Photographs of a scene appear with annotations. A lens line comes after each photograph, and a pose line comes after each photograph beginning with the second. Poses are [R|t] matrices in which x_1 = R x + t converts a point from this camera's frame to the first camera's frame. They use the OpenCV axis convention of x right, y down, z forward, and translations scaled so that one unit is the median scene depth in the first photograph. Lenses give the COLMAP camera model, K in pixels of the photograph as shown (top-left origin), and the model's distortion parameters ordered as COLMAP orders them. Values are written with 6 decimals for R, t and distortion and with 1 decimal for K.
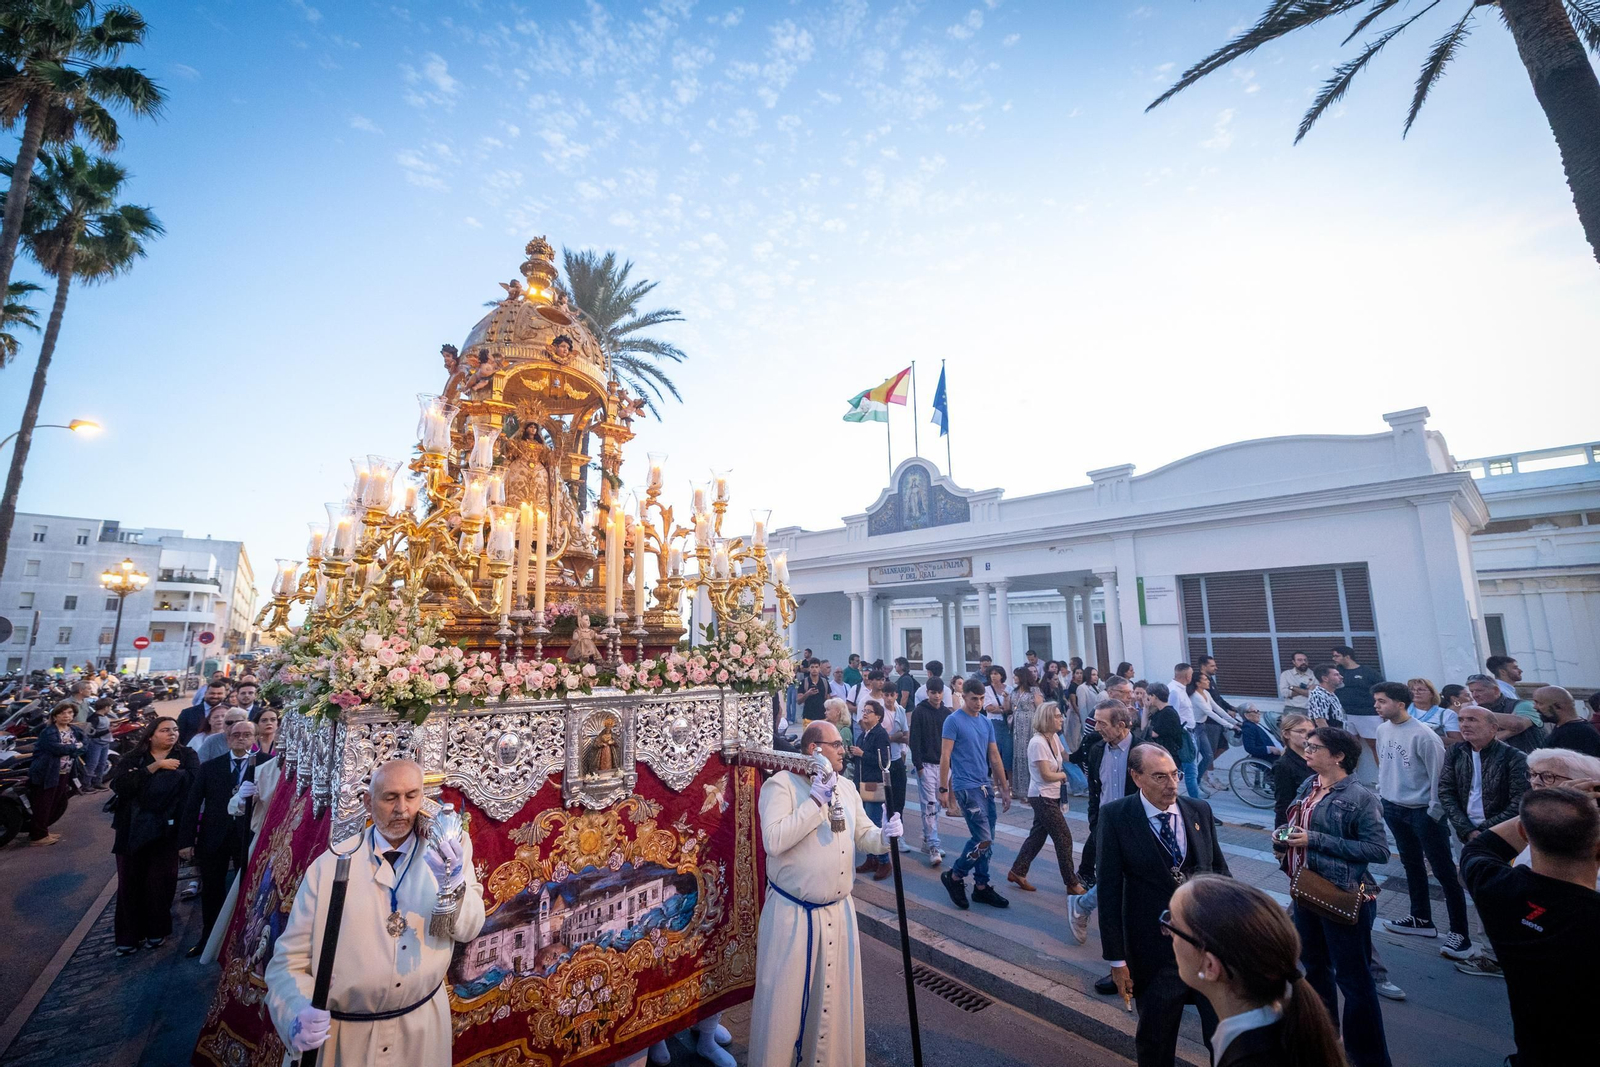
lens RADIAL K [[670.4, 0, 794.5], [0, 670.4, 524.8], [0, 0, 1]] dist [0.001337, -0.000489]
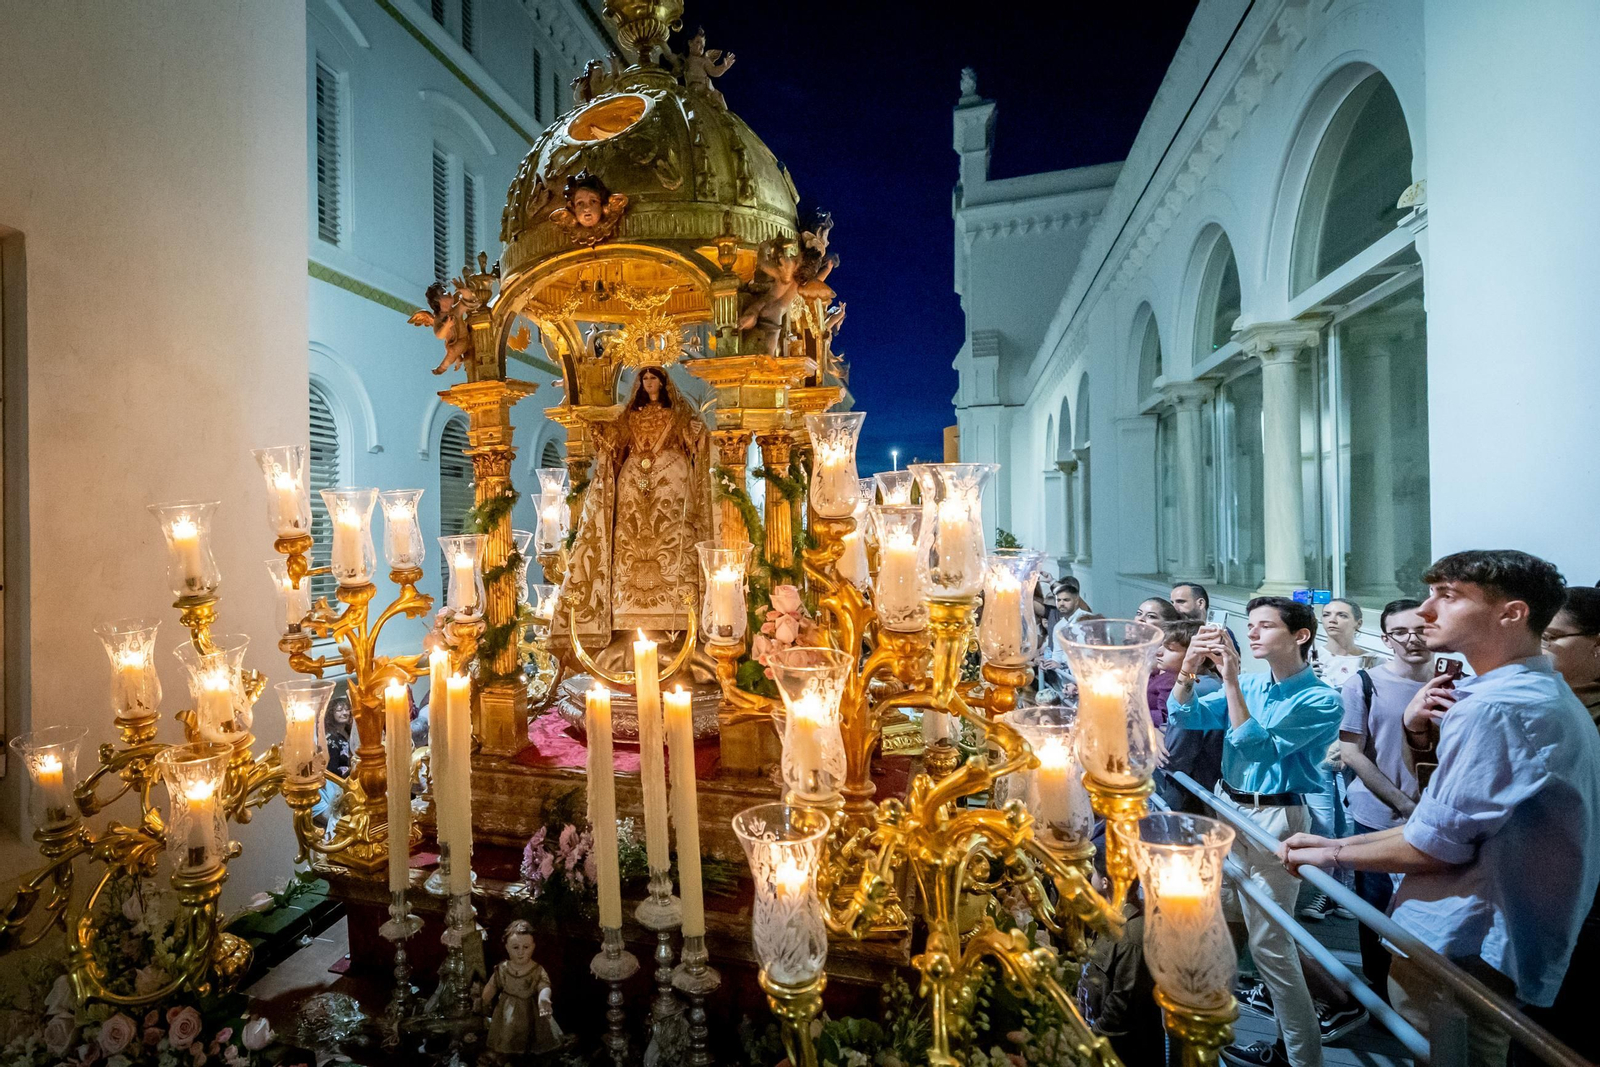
lens RADIAL K [[830.8, 0, 622.5], [0, 830.8, 527.2], [0, 0, 1]] dist [0.003711, 0.001187]
pose [[0.479096, 0.024505, -0.877420, 0.159243], [0.188333, 0.973460, 0.130022, -0.166011], [0.857320, -0.227540, 0.461766, 0.935388]]
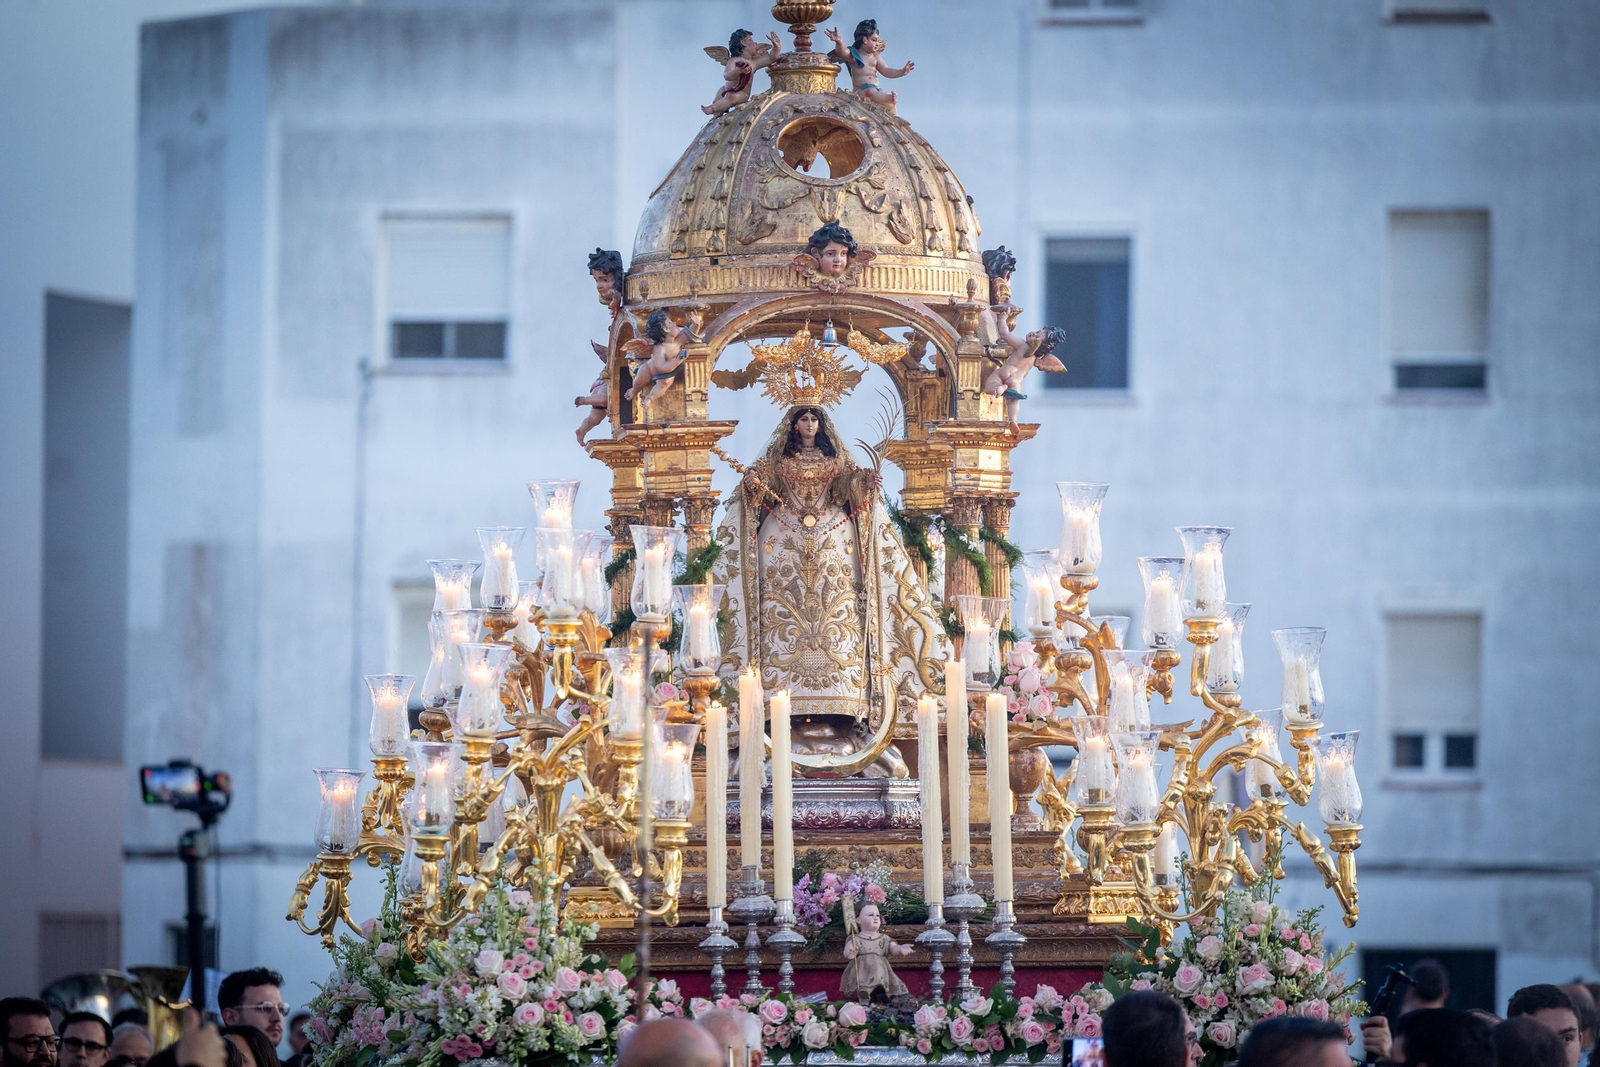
lens RADIAL K [[9116.2, 0, 800.0], [0, 9116.2, 533.5], [0, 0, 1]] dist [0.392921, -0.730442]
pose [[0.846609, -0.023574, -0.531694, 3.321484], [0.094611, 0.989773, 0.106763, -0.882441], [0.523739, -0.140690, 0.840181, -4.757360]]
